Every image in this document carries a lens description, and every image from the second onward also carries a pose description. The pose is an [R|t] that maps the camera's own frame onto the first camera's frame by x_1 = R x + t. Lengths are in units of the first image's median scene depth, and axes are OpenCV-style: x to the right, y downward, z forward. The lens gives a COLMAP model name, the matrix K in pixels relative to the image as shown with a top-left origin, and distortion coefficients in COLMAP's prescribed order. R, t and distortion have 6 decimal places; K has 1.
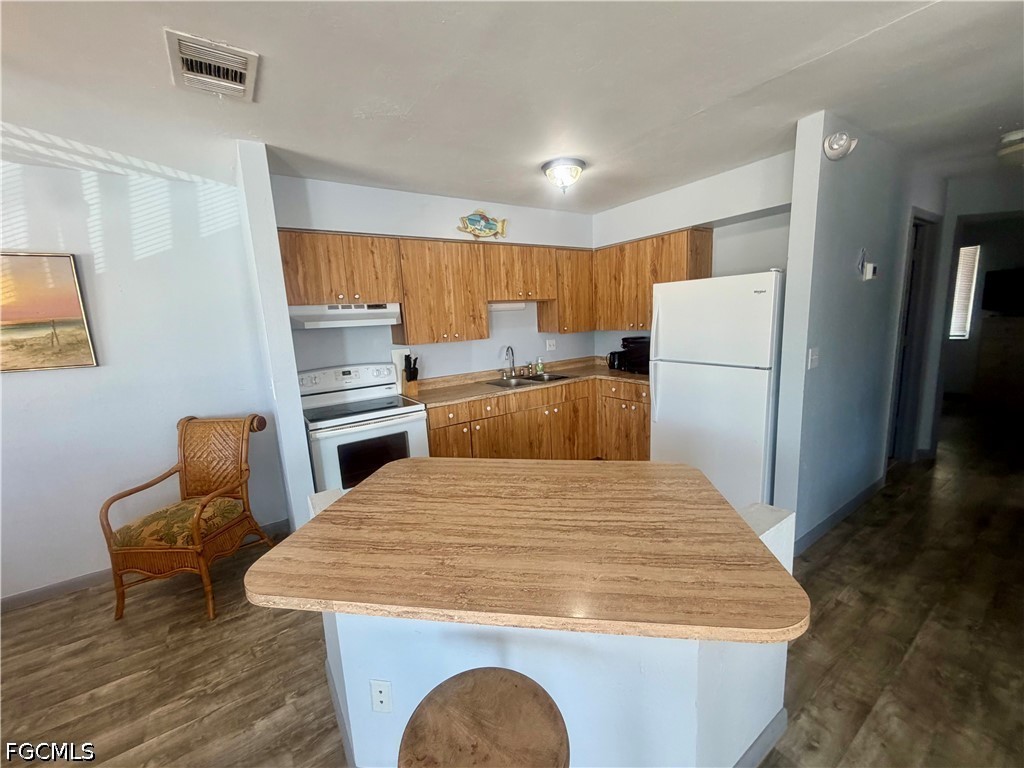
lens RADIAL K [[406.1, 0, 513.1], [0, 406.1, 382.6], [0, 0, 1]] dist [0.000704, -0.000690]
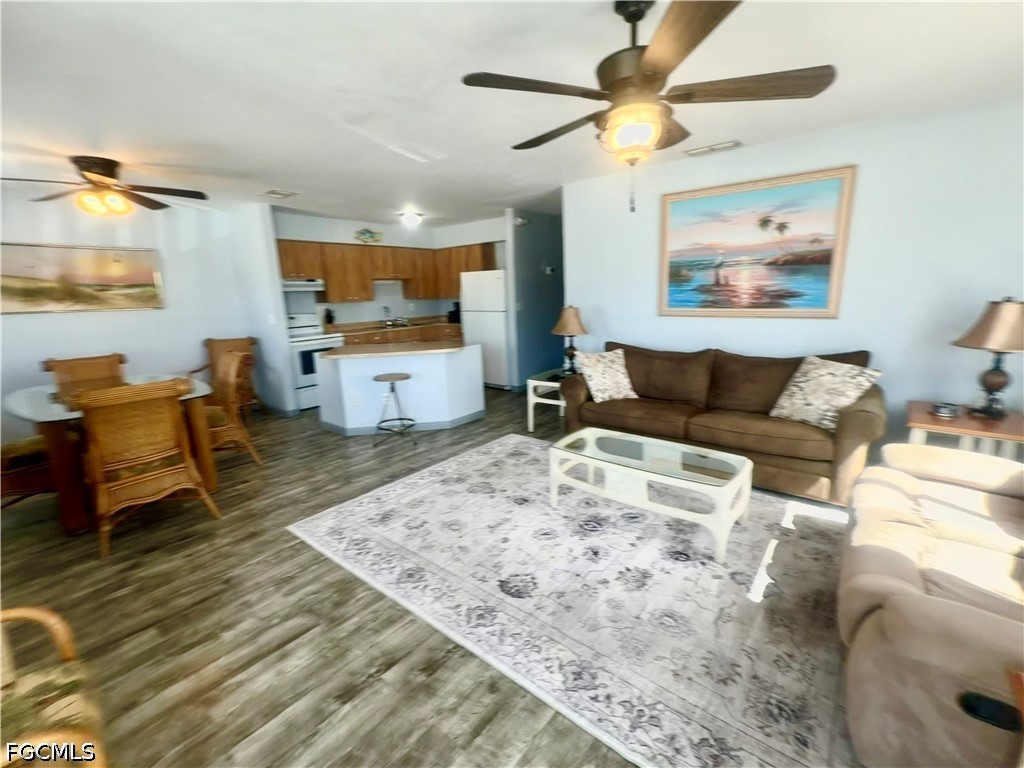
lens RADIAL K [[445.8, 0, 511.0], [0, 445.8, 389.2], [0, 0, 1]] dist [0.002843, -0.000020]
pose [[0.957816, -0.044956, 0.283844, -0.068854], [0.032698, 0.998323, 0.047779, 0.240324], [-0.285516, -0.036482, 0.957679, -1.226397]]
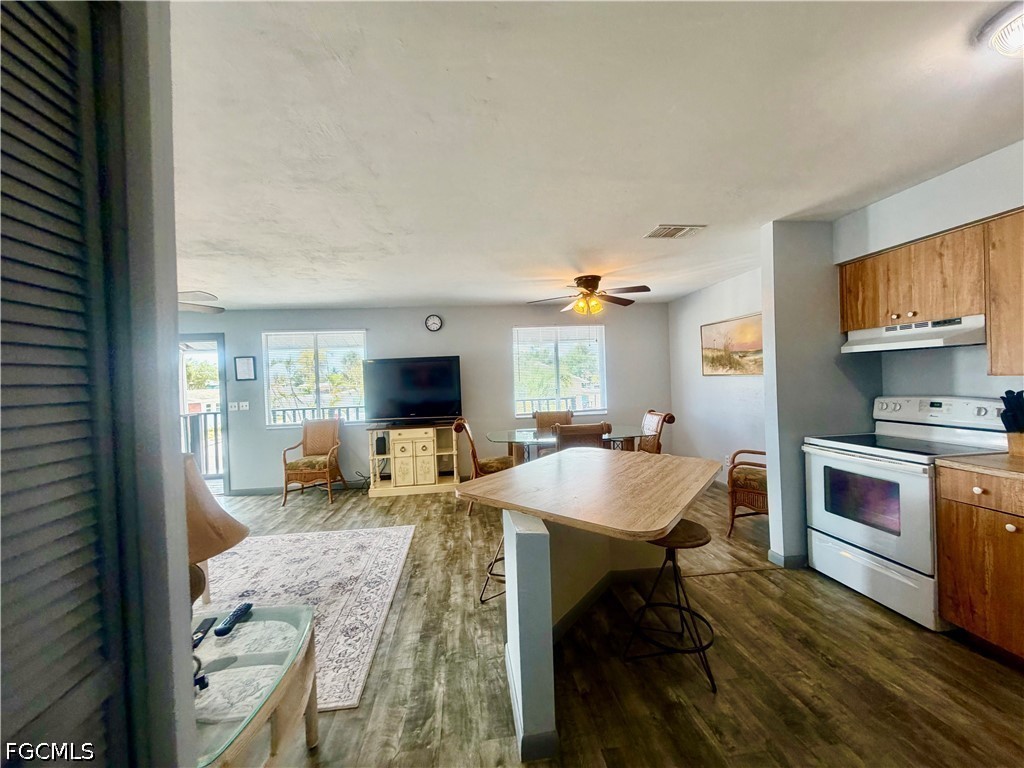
lens RADIAL K [[406.1, 0, 508.9], [0, 406.1, 381.5], [0, 0, 1]] dist [0.000704, -0.000690]
pose [[-0.459338, 0.072063, -0.885334, 0.760138], [-0.083224, 0.988828, 0.123666, -0.107519], [0.884354, 0.130485, -0.448209, 0.652158]]
